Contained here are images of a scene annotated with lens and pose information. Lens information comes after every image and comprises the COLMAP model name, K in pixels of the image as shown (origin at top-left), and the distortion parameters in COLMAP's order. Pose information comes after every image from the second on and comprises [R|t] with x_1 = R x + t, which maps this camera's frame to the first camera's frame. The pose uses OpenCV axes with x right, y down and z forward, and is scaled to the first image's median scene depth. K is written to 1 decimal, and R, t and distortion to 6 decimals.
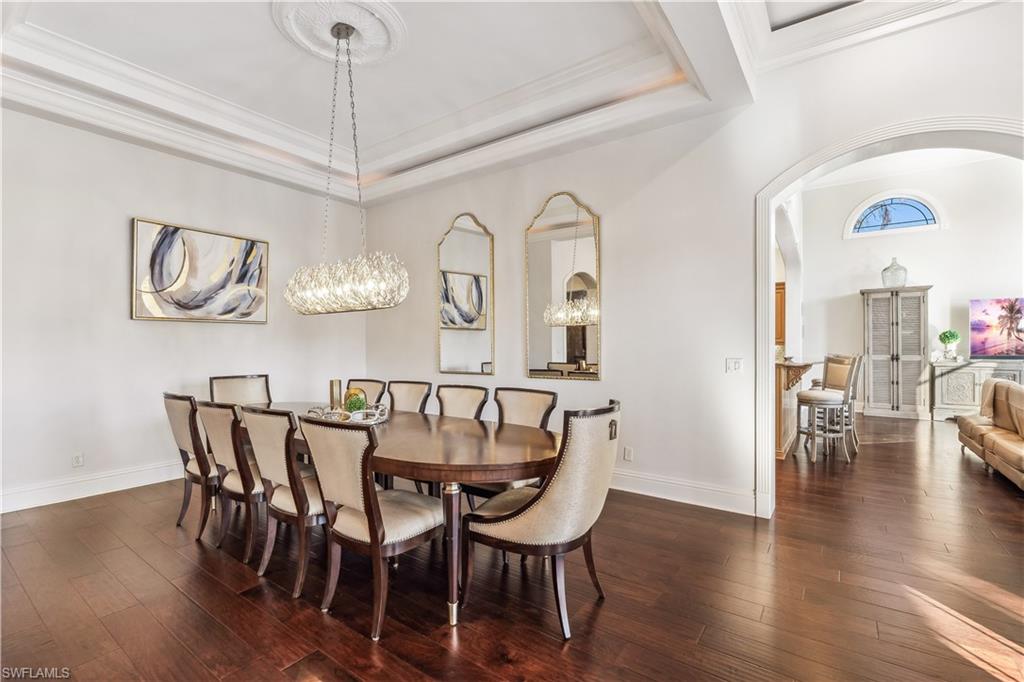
lens RADIAL K [[465.1, 0, 509.4], [0, 465.1, 345.0], [0, 0, 1]] dist [-0.003146, 0.000424]
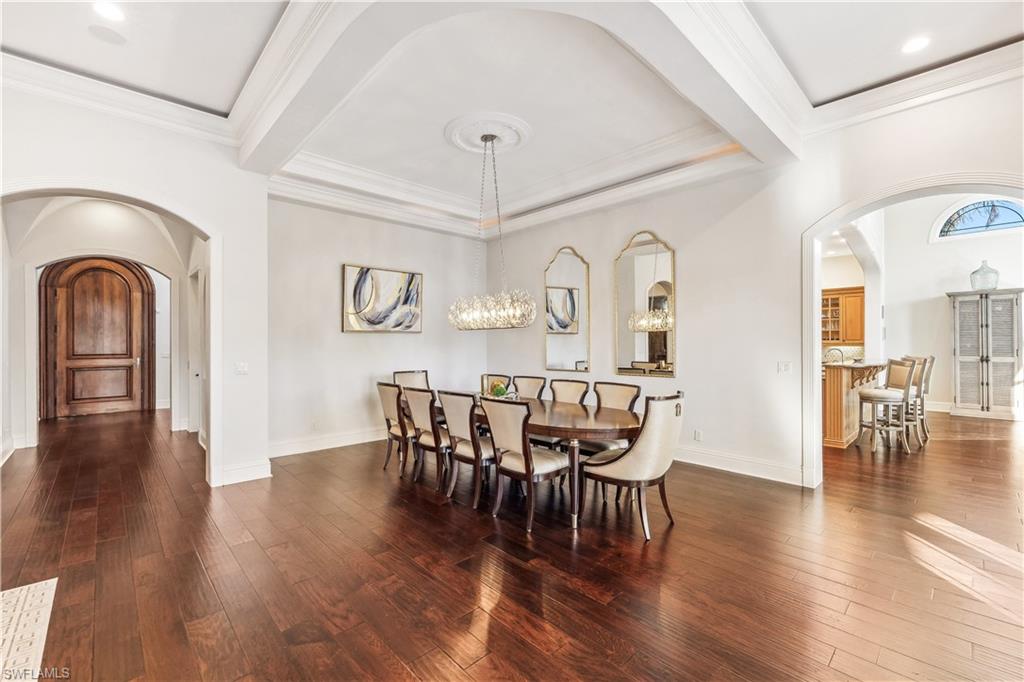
lens RADIAL K [[436.7, 0, 511.1], [0, 436.7, 340.3], [0, 0, 1]] dist [0.000809, 0.000180]
pose [[0.983243, -0.002157, -0.182289, -0.029881], [0.001234, 0.999986, -0.005172, -0.021060], [0.182298, 0.004860, 0.983231, -0.265744]]
